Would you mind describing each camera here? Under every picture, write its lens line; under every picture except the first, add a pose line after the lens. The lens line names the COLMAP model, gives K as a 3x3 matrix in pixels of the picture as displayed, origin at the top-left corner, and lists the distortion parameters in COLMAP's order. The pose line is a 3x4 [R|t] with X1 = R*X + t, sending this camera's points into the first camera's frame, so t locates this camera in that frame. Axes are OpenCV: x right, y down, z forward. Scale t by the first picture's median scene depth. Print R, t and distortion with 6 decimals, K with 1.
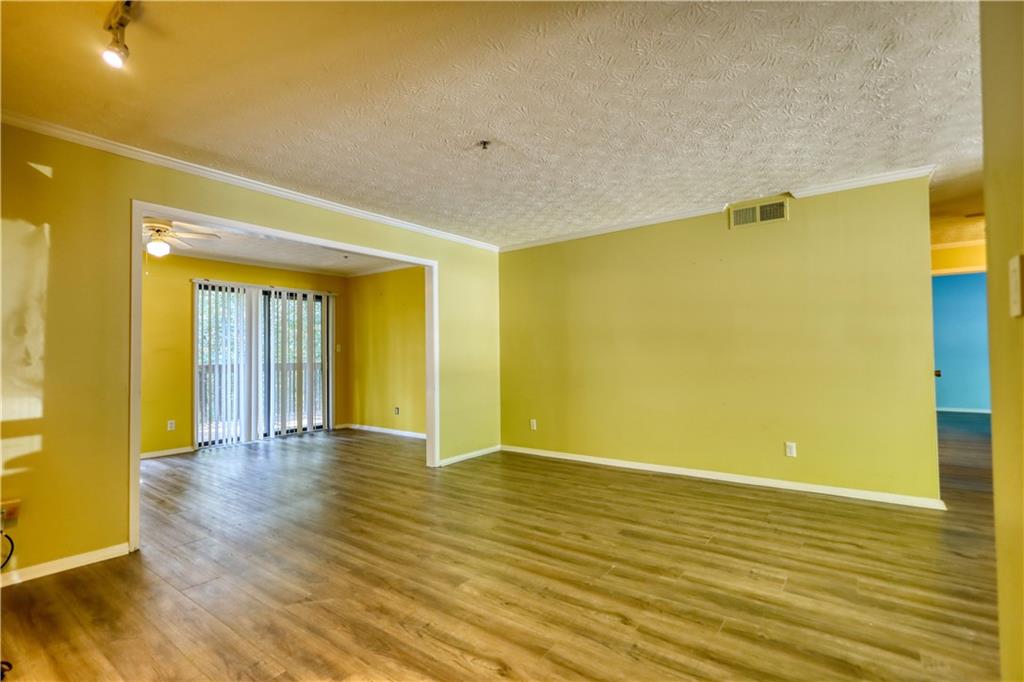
lens RADIAL K [[468.0, 0, 515.3], [0, 468.0, 342.3], [0, 0, 1]] dist [0.001177, 0.000342]
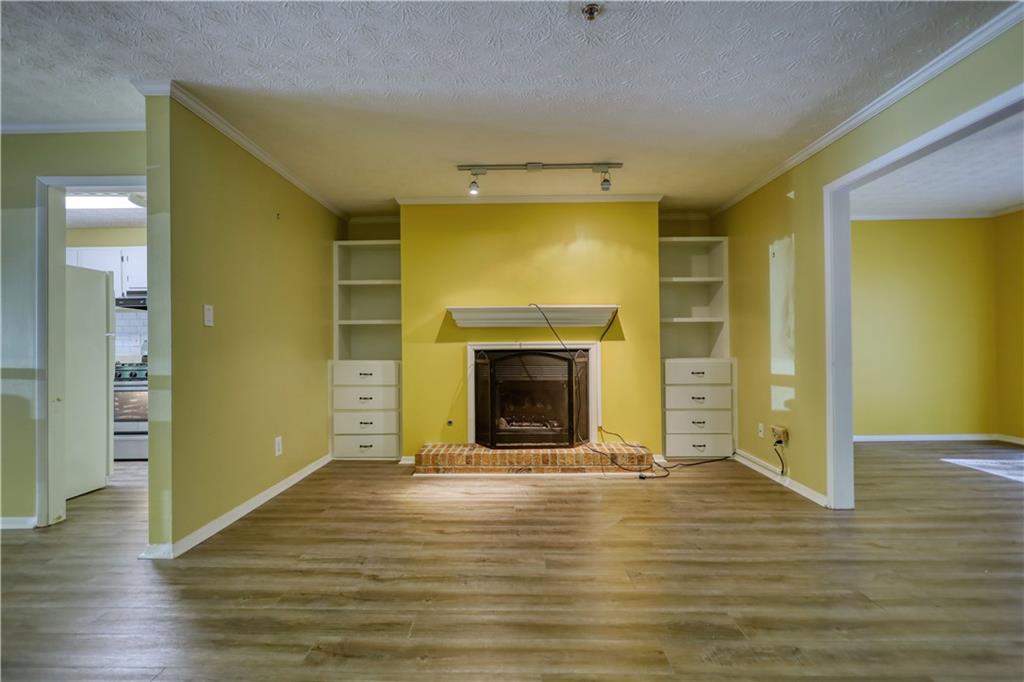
lens RADIAL K [[487.5, 0, 516.2], [0, 487.5, 344.7], [0, 0, 1]] dist [0.001104, 0.000369]
pose [[-0.804719, 0.017983, -0.593384, 0.470351], [0.036305, 0.999161, -0.018954, 0.063429], [0.592545, -0.036796, -0.804696, 1.581351]]
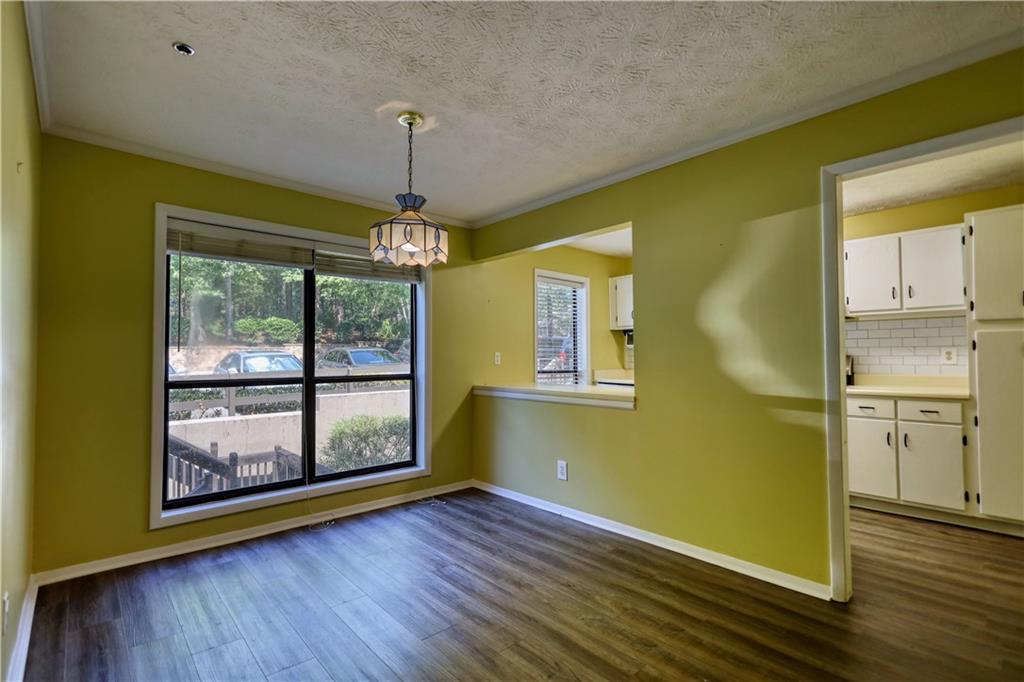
lens RADIAL K [[479.5, 0, 499.6], [0, 479.5, 342.7], [0, 0, 1]] dist [0.001836, 0.000337]
pose [[-0.980174, 0.023051, 0.196793, 1.087997], [0.012140, 0.998330, -0.056470, -0.007937], [-0.197766, -0.052962, -0.978818, 1.046572]]
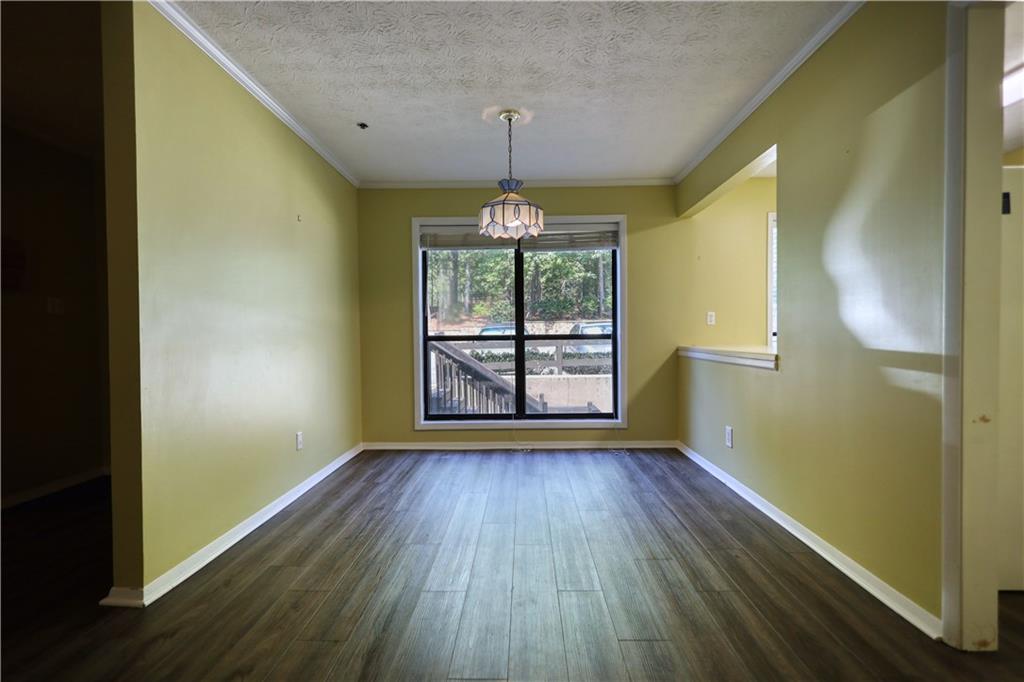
lens RADIAL K [[486.1, 0, 512.0], [0, 486.1, 341.0], [0, 0, 1]] dist [-0.002597, -0.000064]
pose [[-0.584936, 0.007187, 0.811048, 0.512761], [-0.001261, 0.999951, -0.009770, 0.043544], [-0.811079, -0.006737, -0.584898, 0.854872]]
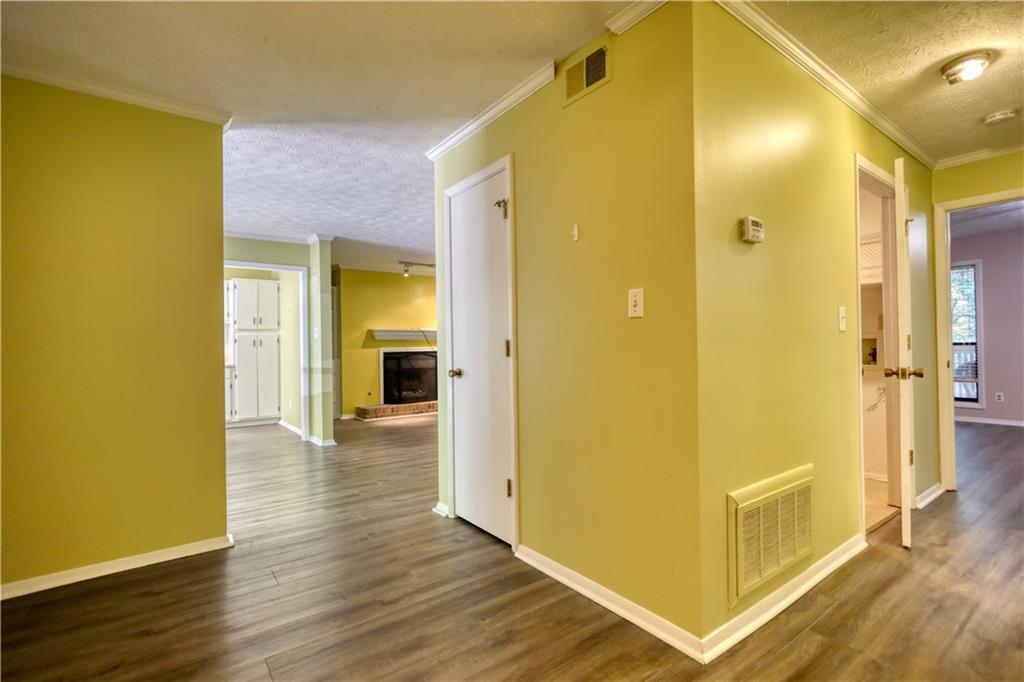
lens RADIAL K [[494.9, 0, 525.6], [0, 494.9, 339.7], [0, 0, 1]] dist [0.023420, 0.000074]
pose [[-0.268820, 0.009163, -0.963147, 2.295095], [0.044316, 0.999013, -0.002865, 0.014595], [0.962170, -0.043453, -0.268961, 1.829402]]
